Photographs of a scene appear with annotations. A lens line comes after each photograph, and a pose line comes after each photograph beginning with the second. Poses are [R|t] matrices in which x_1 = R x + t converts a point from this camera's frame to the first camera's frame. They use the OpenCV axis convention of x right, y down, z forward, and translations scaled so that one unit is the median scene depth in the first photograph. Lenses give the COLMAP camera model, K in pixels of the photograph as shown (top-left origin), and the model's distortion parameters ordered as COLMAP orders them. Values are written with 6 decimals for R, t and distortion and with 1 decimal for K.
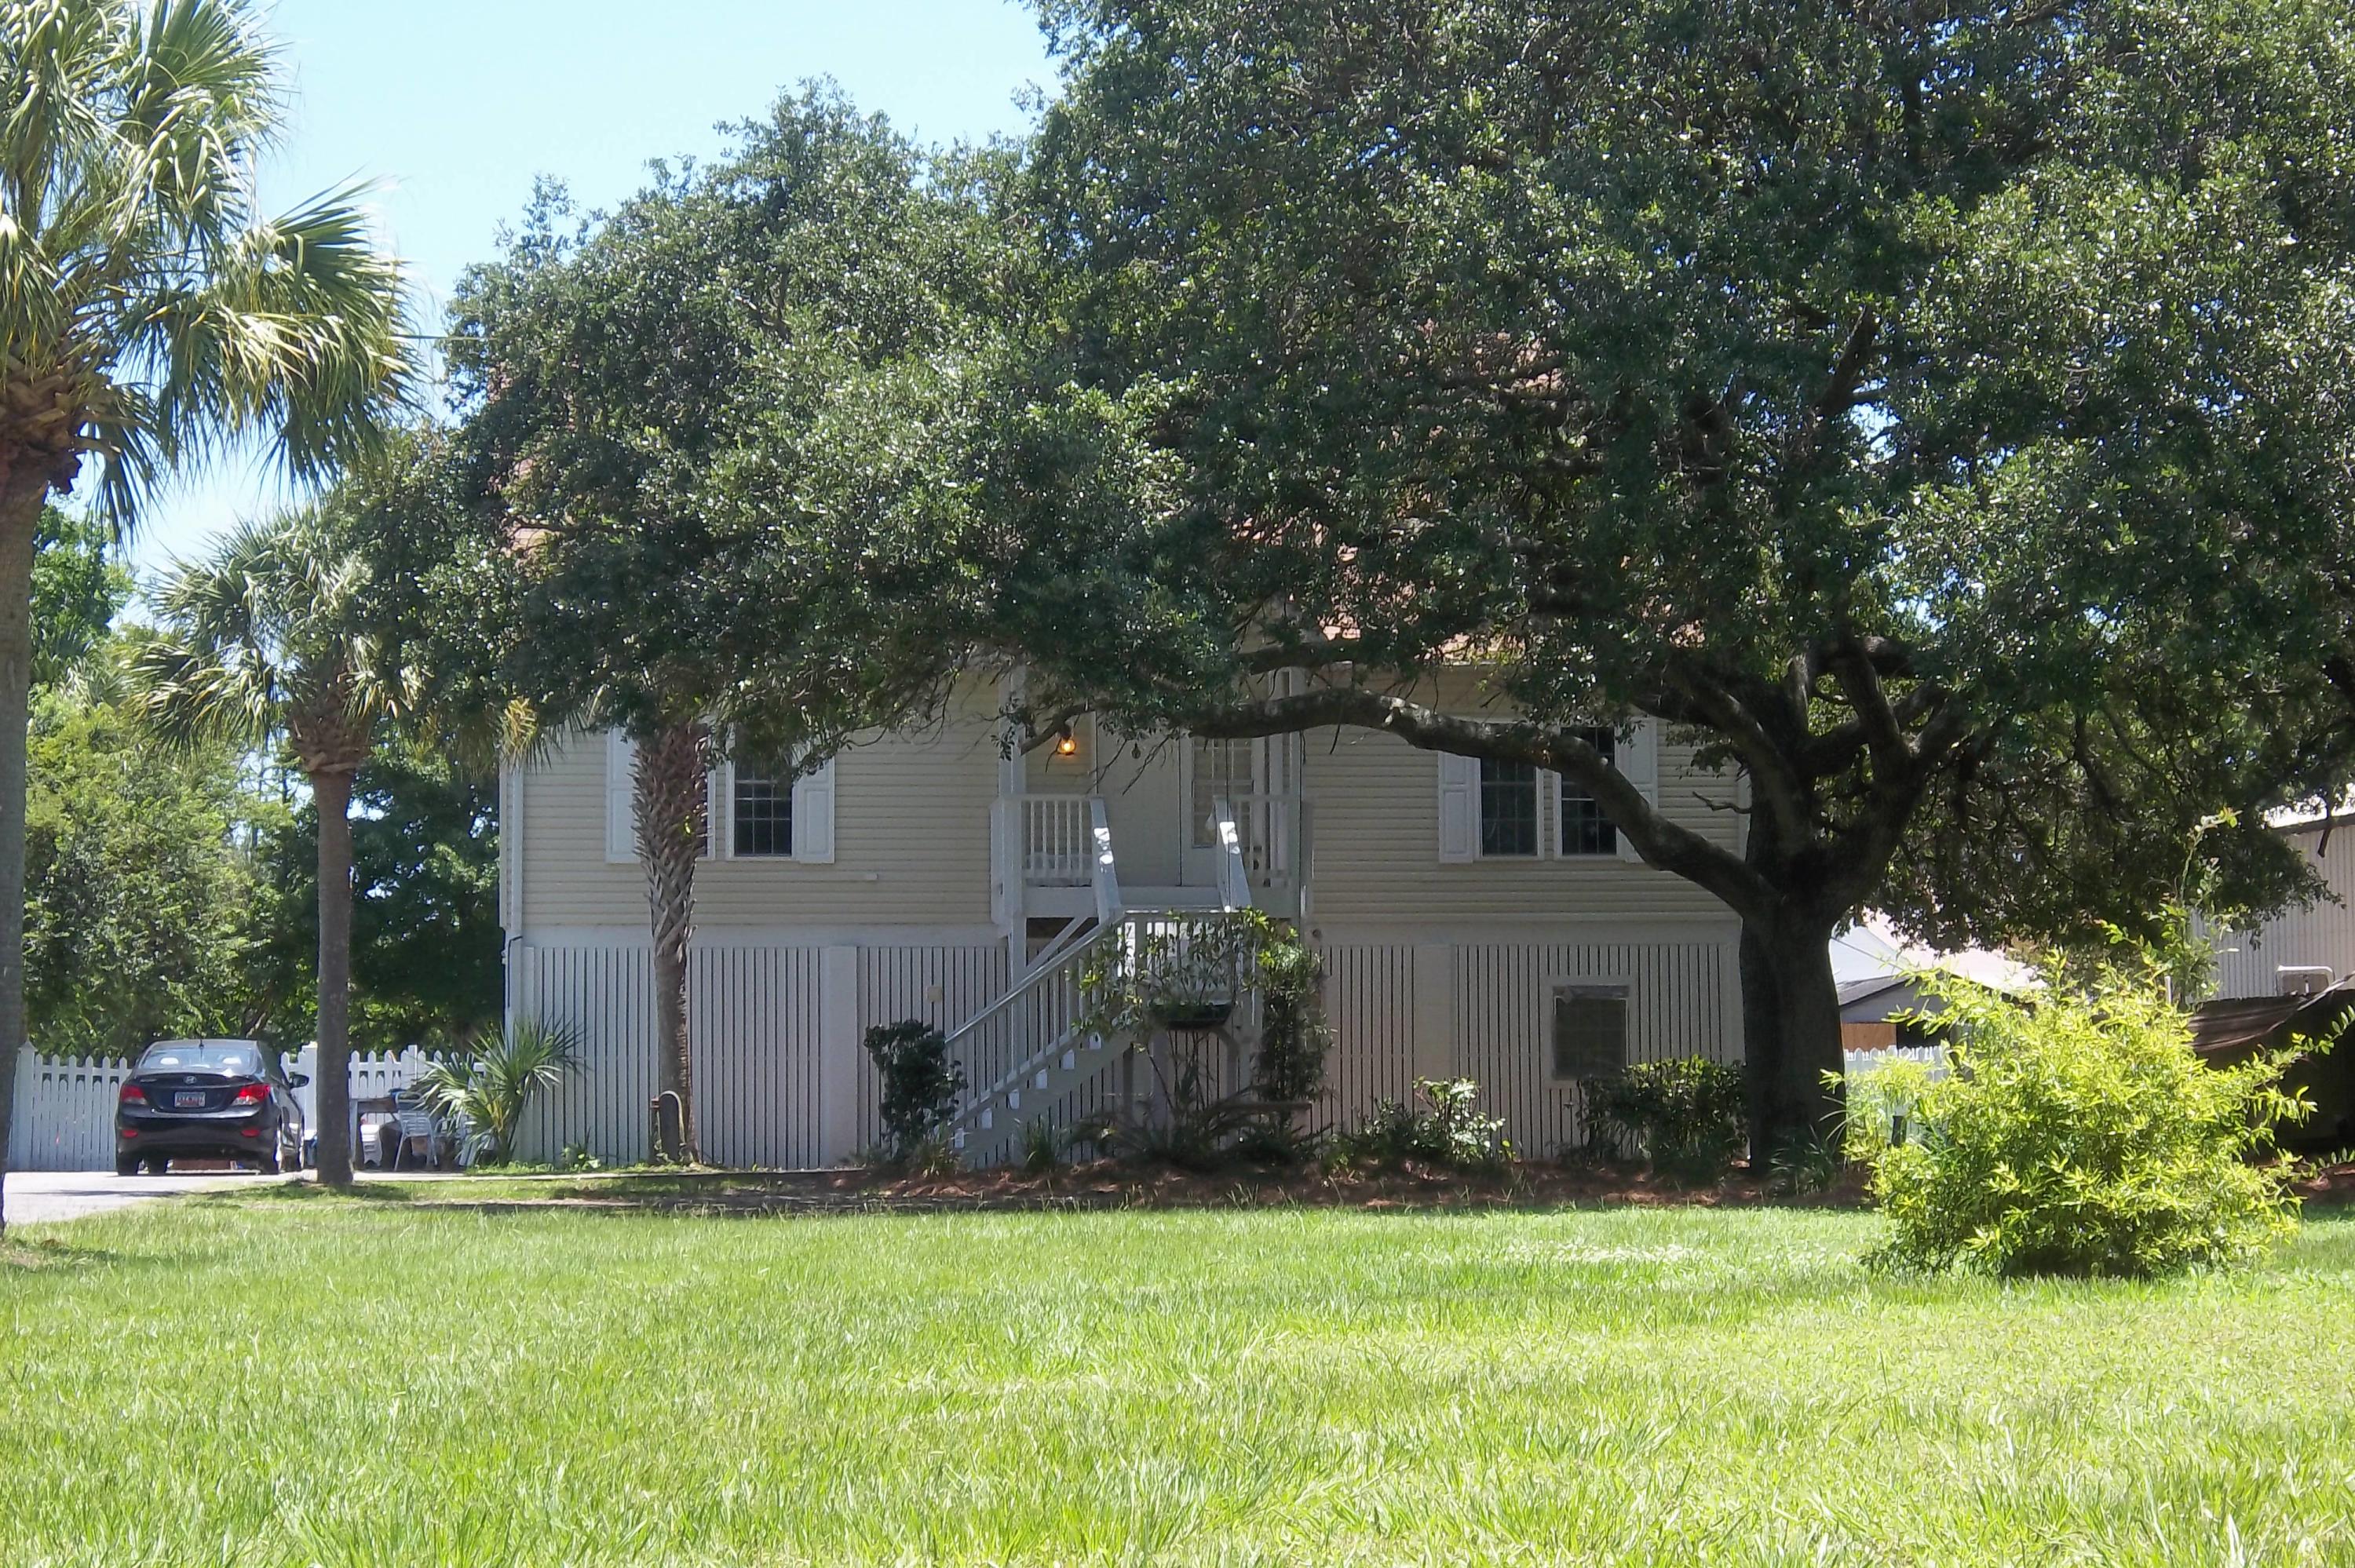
lens RADIAL K [[4665.5, 0, 996.3], [0, 4665.5, 784.5], [0, 0, 1]] dist [-0.048397, -0.076170]
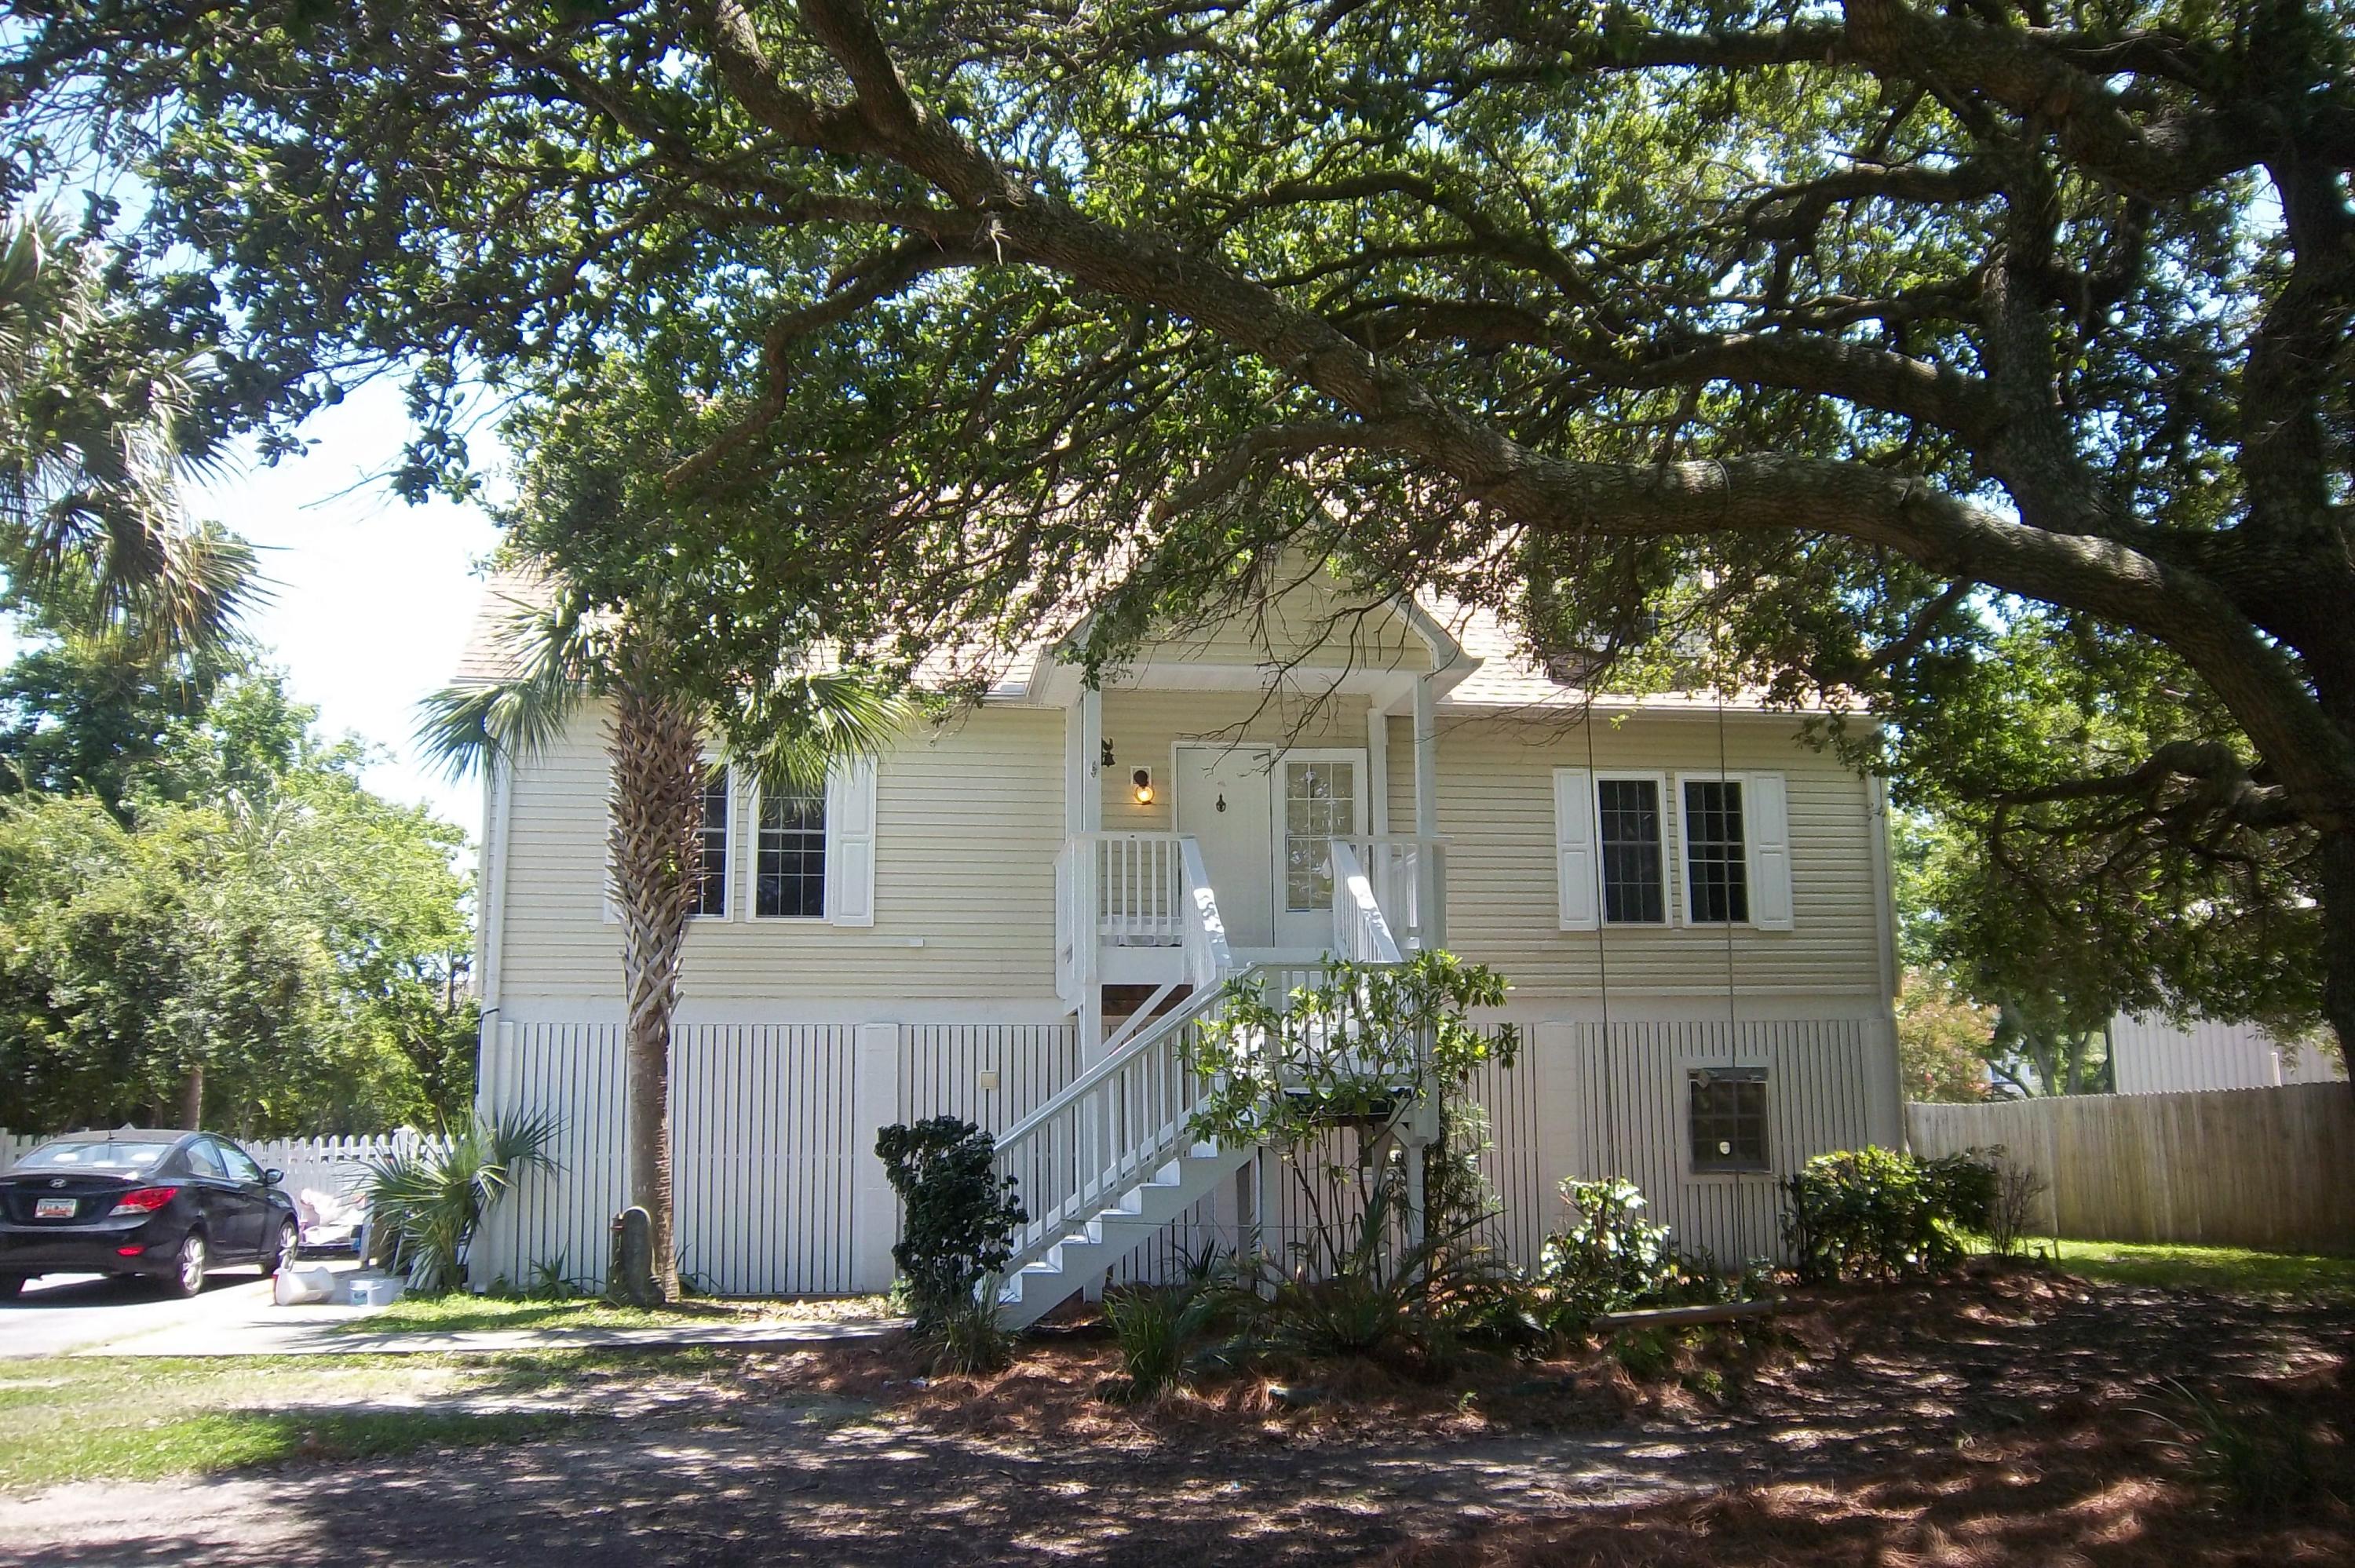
lens RADIAL K [[2010.4, 0, 1189.7], [0, 2010.4, 779.2], [0, 0, 1]] dist [-0.115679, 0.087587]
pose [[0.997353, 0.008097, 0.072259, -0.003753], [-0.000237, 0.994137, -0.108126, 0.030218], [-0.072711, 0.107822, 0.991508, 0.640366]]
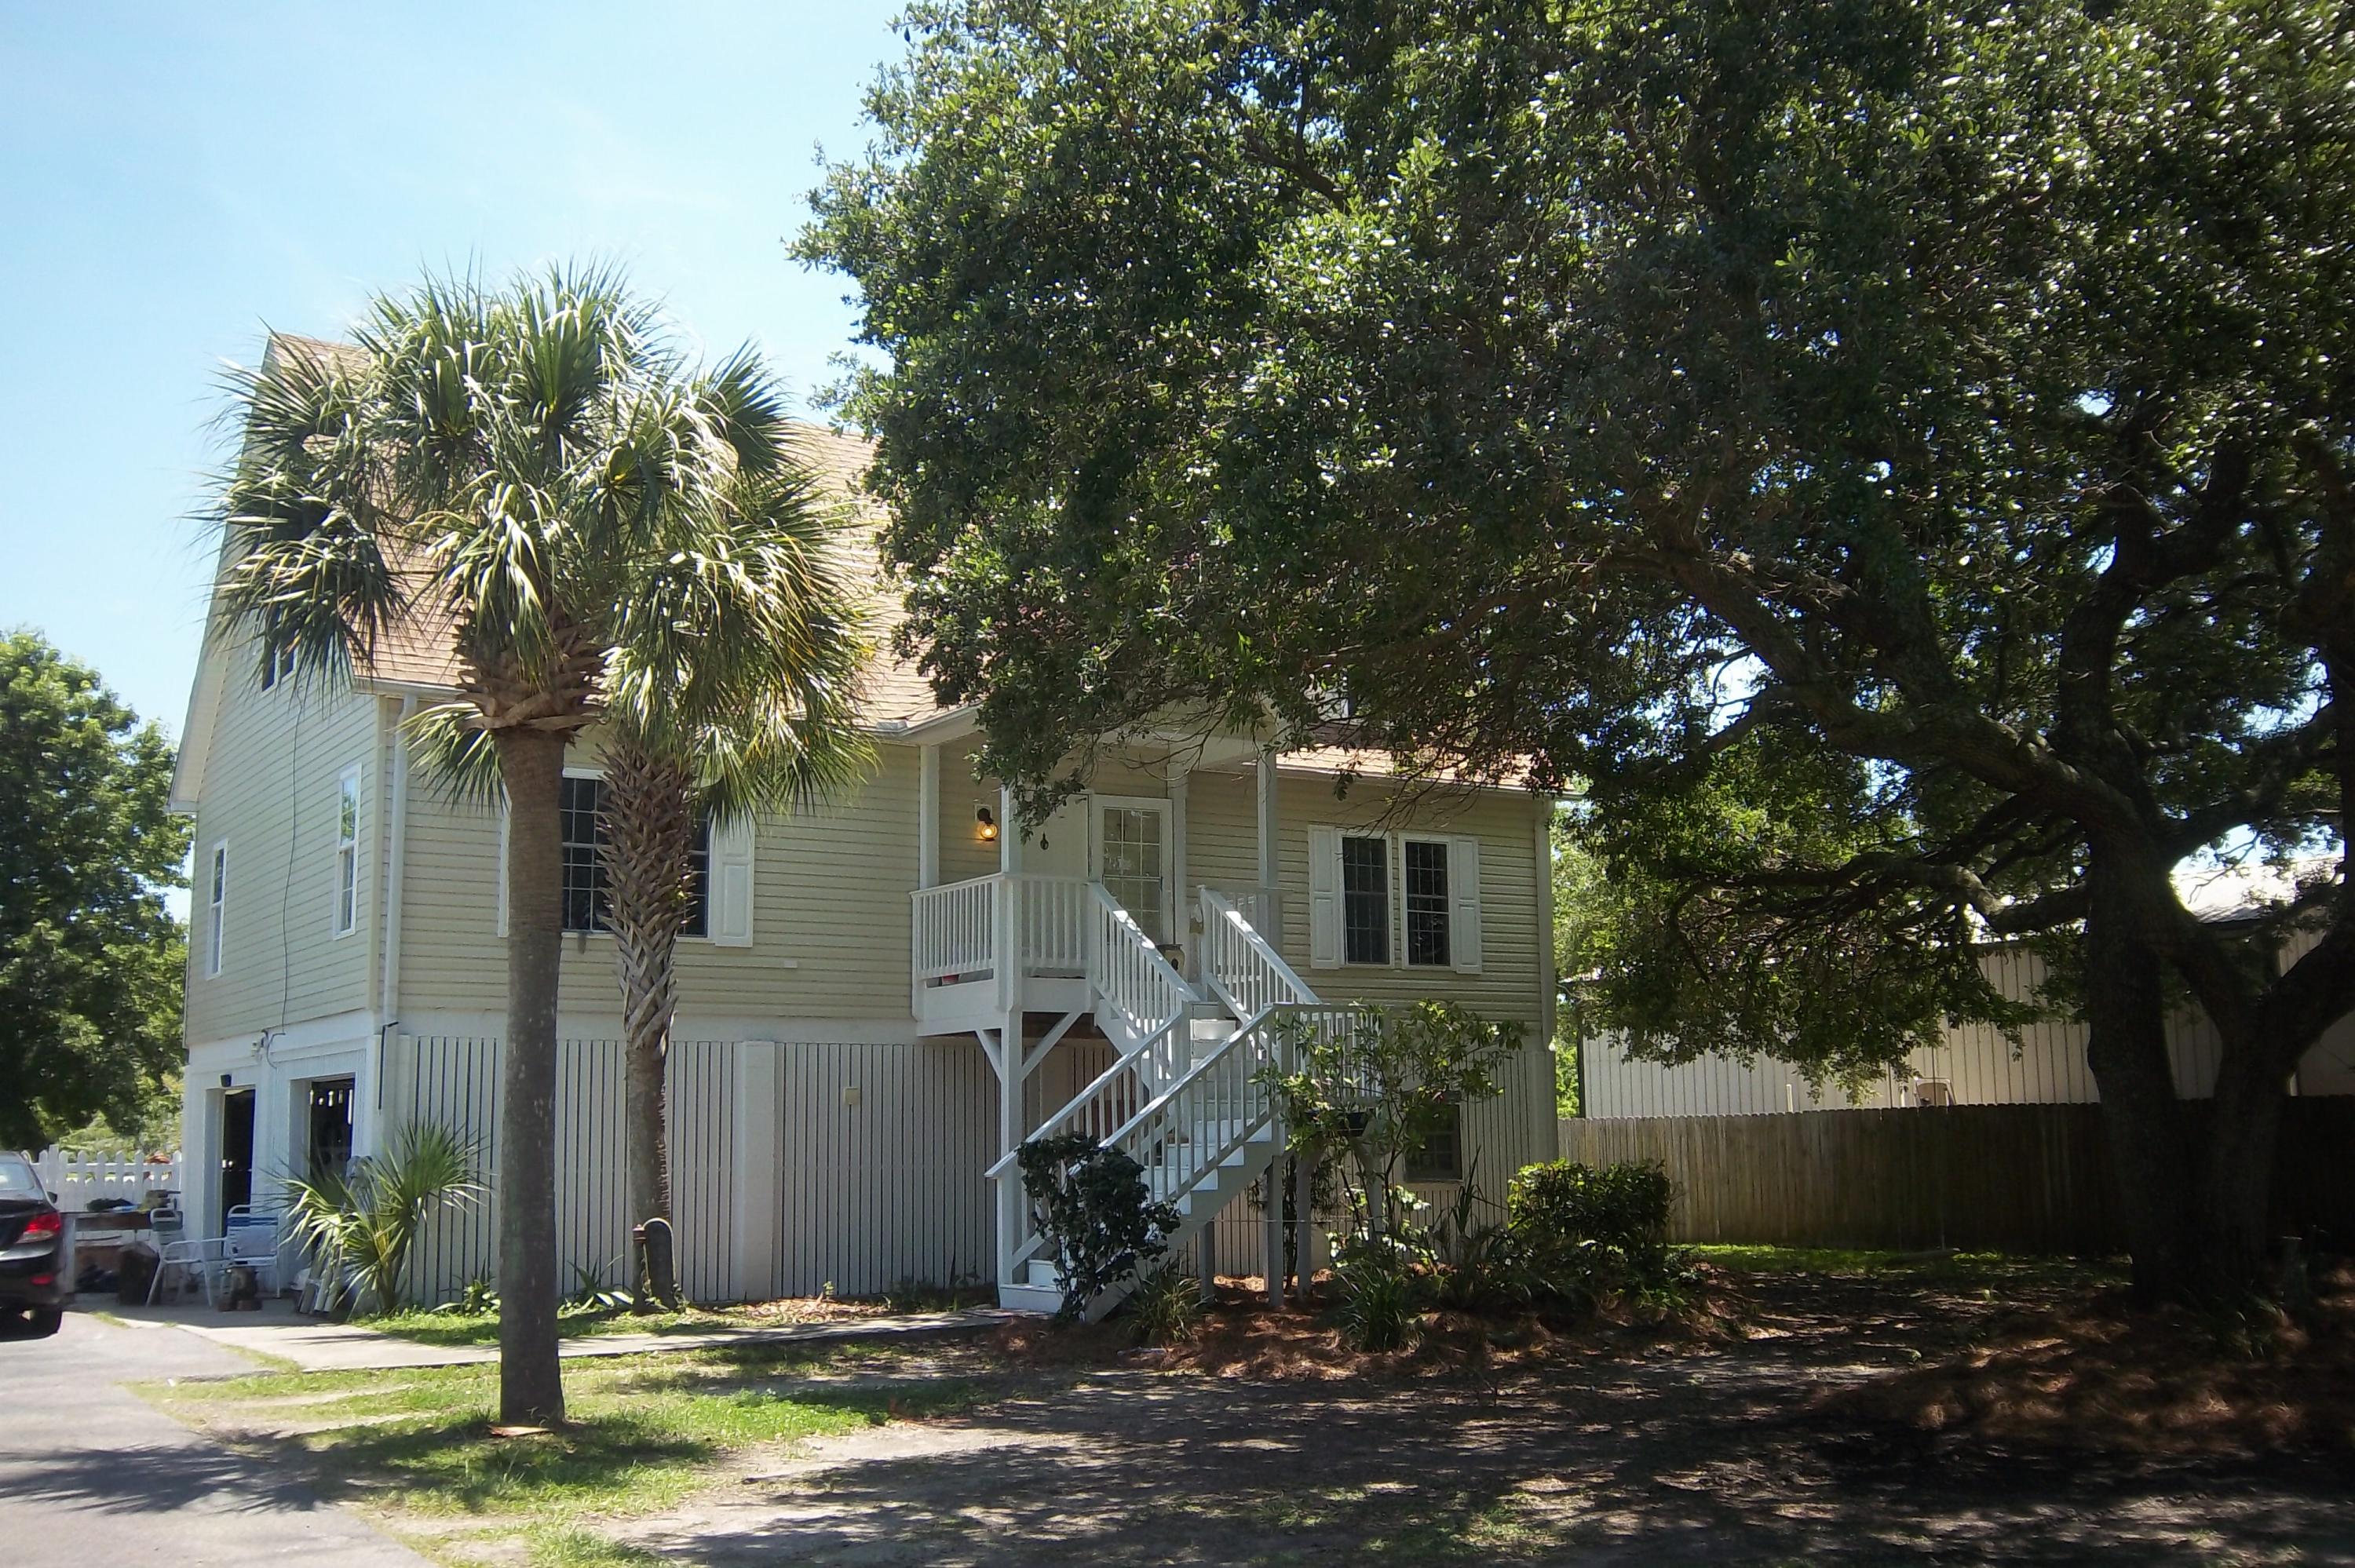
lens RADIAL K [[2356.0, 0, 1177.5], [0, 2356.0, 784.0], [0, 0, 1]] dist [-0.072161, 0.118063]
pose [[0.878862, 0.067083, 0.472336, -0.179700], [-0.027217, 0.995502, -0.090745, 0.024742], [-0.476299, 0.066897, 0.876735, 0.579574]]
